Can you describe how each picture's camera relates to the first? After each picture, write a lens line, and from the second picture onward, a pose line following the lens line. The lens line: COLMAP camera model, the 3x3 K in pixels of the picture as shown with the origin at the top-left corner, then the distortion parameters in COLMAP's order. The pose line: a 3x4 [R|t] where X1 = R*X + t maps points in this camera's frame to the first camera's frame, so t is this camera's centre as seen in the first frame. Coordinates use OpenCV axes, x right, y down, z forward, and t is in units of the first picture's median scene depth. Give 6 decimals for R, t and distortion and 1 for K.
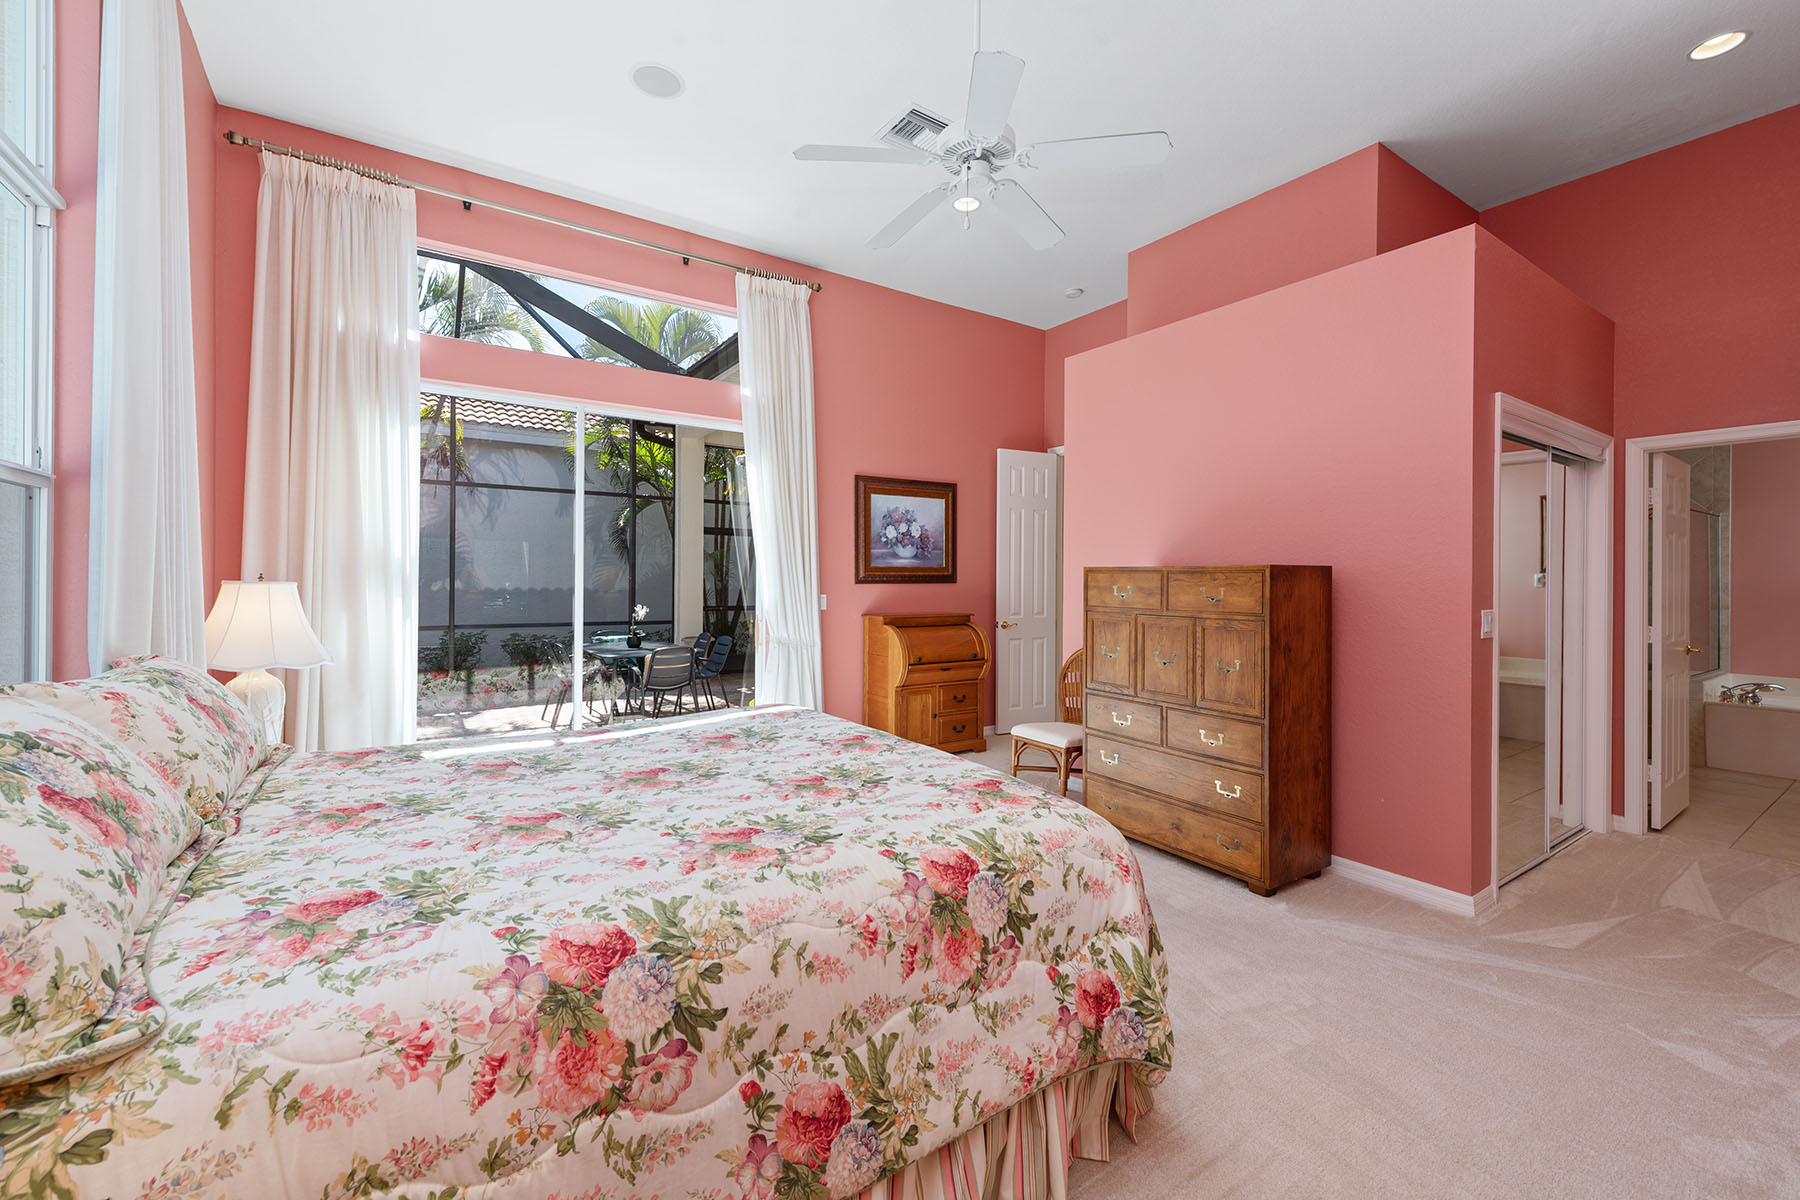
lens RADIAL K [[725.4, 0, 899.3], [0, 725.4, 590.2], [0, 0, 1]] dist [0.003994, -0.001309]
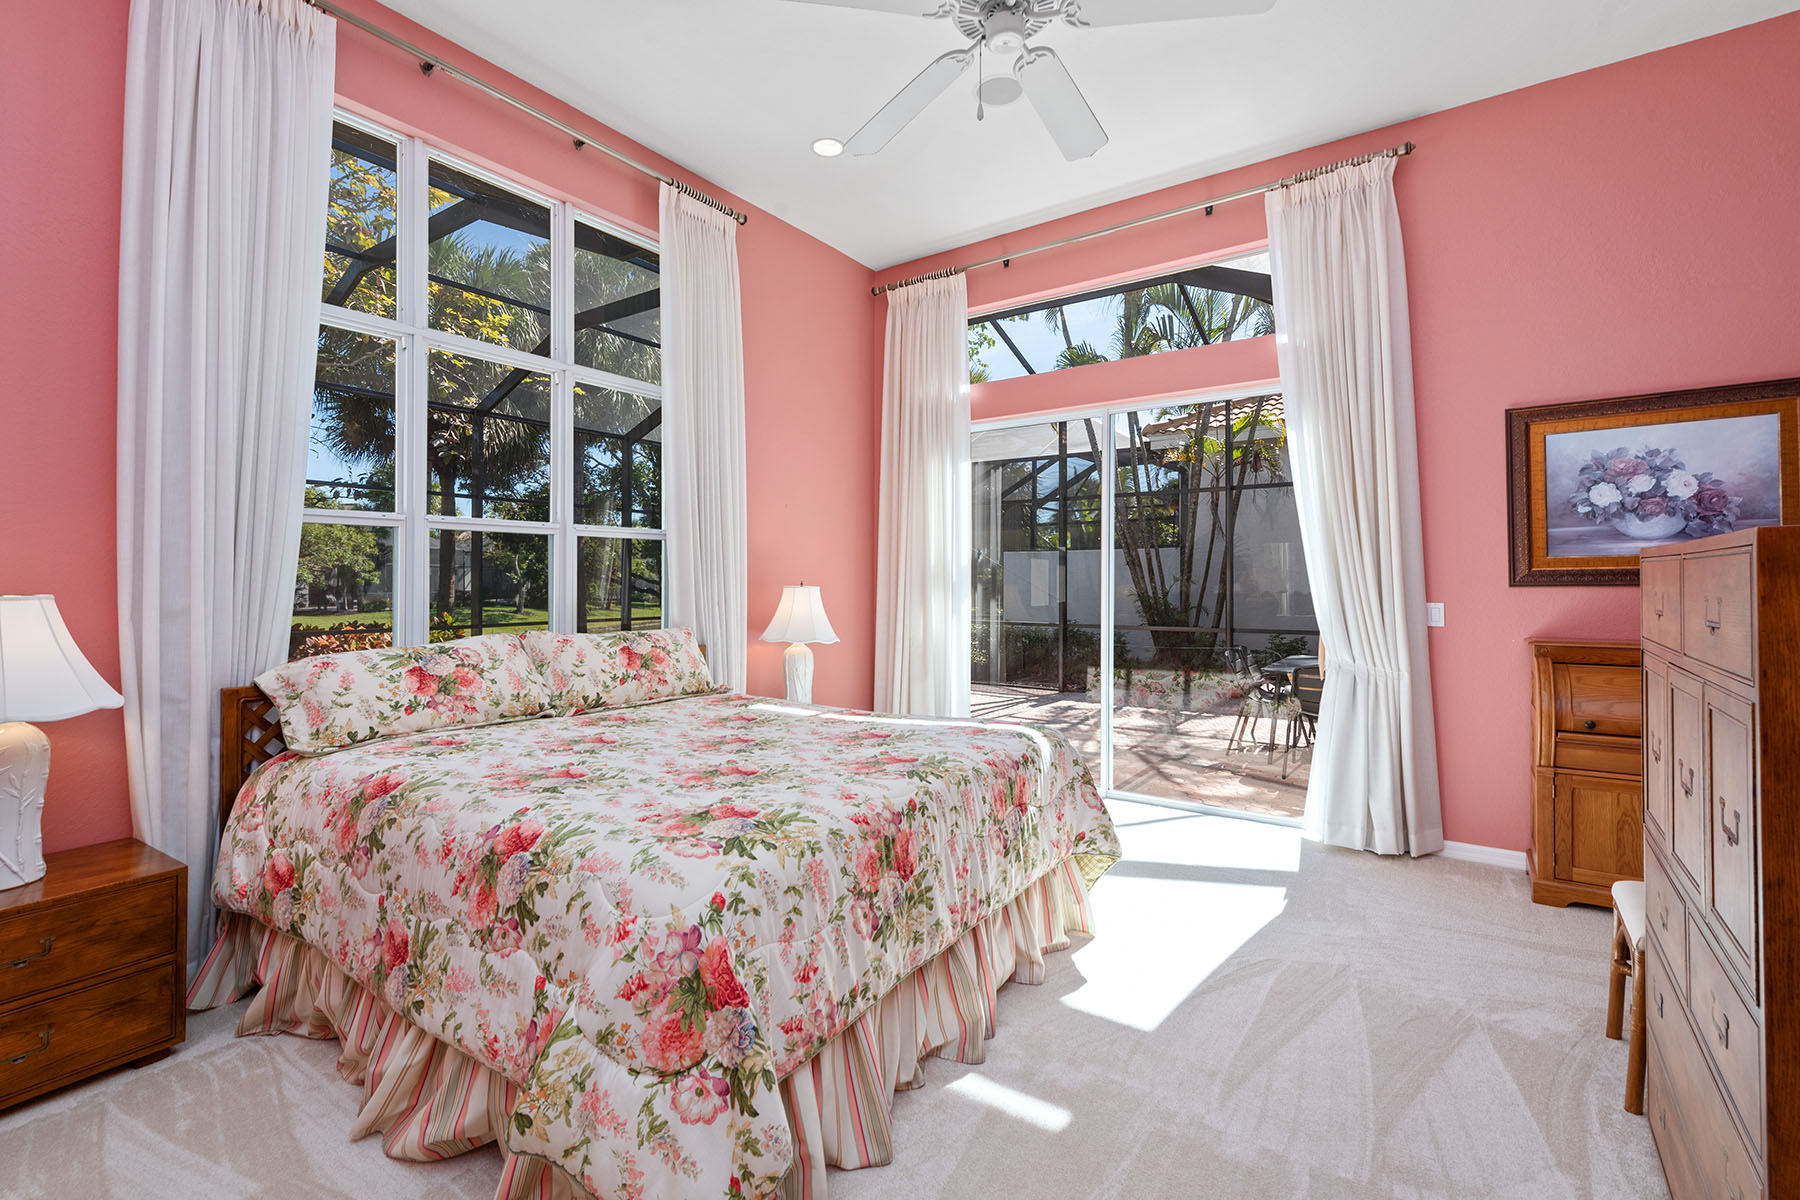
lens RADIAL K [[806.3, 0, 921.6], [0, 806.3, 564.8], [0, 0, 1]] dist [0.010902, 0.000219]
pose [[0.364096, -0.026534, -0.930983, 0.394258], [-0.006155, 0.999504, -0.030894, -0.003464], [0.931341, 0.016979, 0.363752, 0.293160]]
